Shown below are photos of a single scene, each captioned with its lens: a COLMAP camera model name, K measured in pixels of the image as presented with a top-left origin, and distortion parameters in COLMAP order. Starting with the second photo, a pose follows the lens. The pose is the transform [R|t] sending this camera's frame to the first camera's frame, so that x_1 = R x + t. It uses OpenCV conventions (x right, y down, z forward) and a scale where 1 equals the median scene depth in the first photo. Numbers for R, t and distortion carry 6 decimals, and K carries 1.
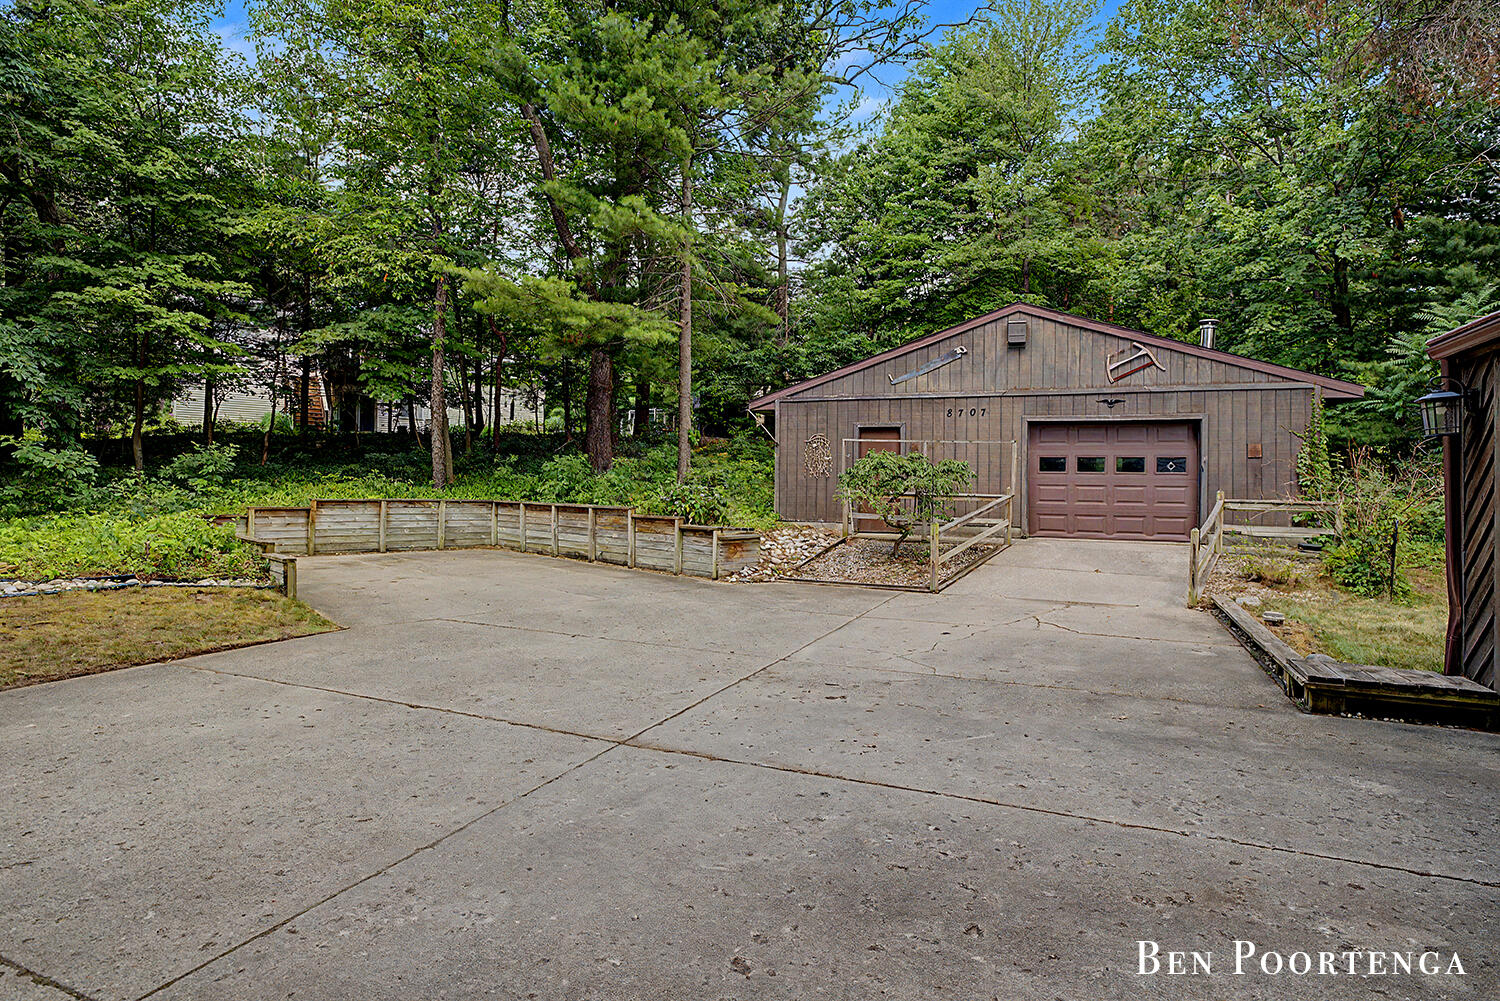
lens RADIAL K [[804.3, 0, 752.7], [0, 804.3, 477.7], [0, 0, 1]] dist [-0.002222, -0.000516]
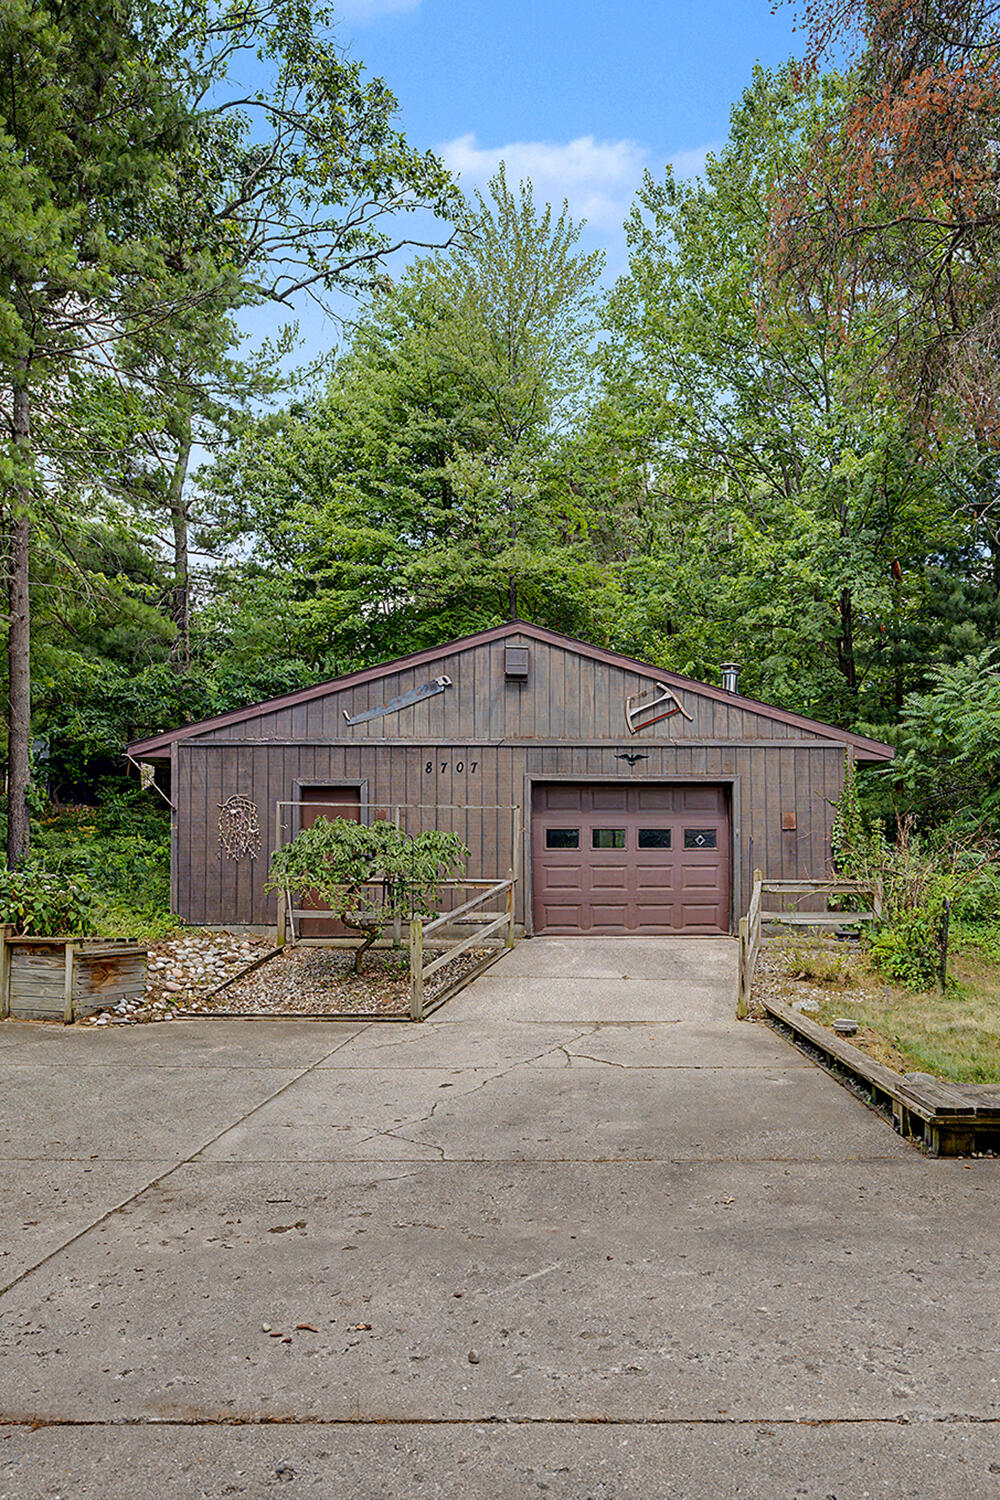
lens RADIAL K [[906.3, 0, 503.8], [0, 906.3, 854.8], [0, 0, 1]] dist [-0.003783, 0.001064]
pose [[0.928259, -0.003925, 0.371913, 0.004914], [0.012039, 0.999737, -0.019496, 0.014501], [-0.371739, 0.022574, 0.928063, 0.226855]]
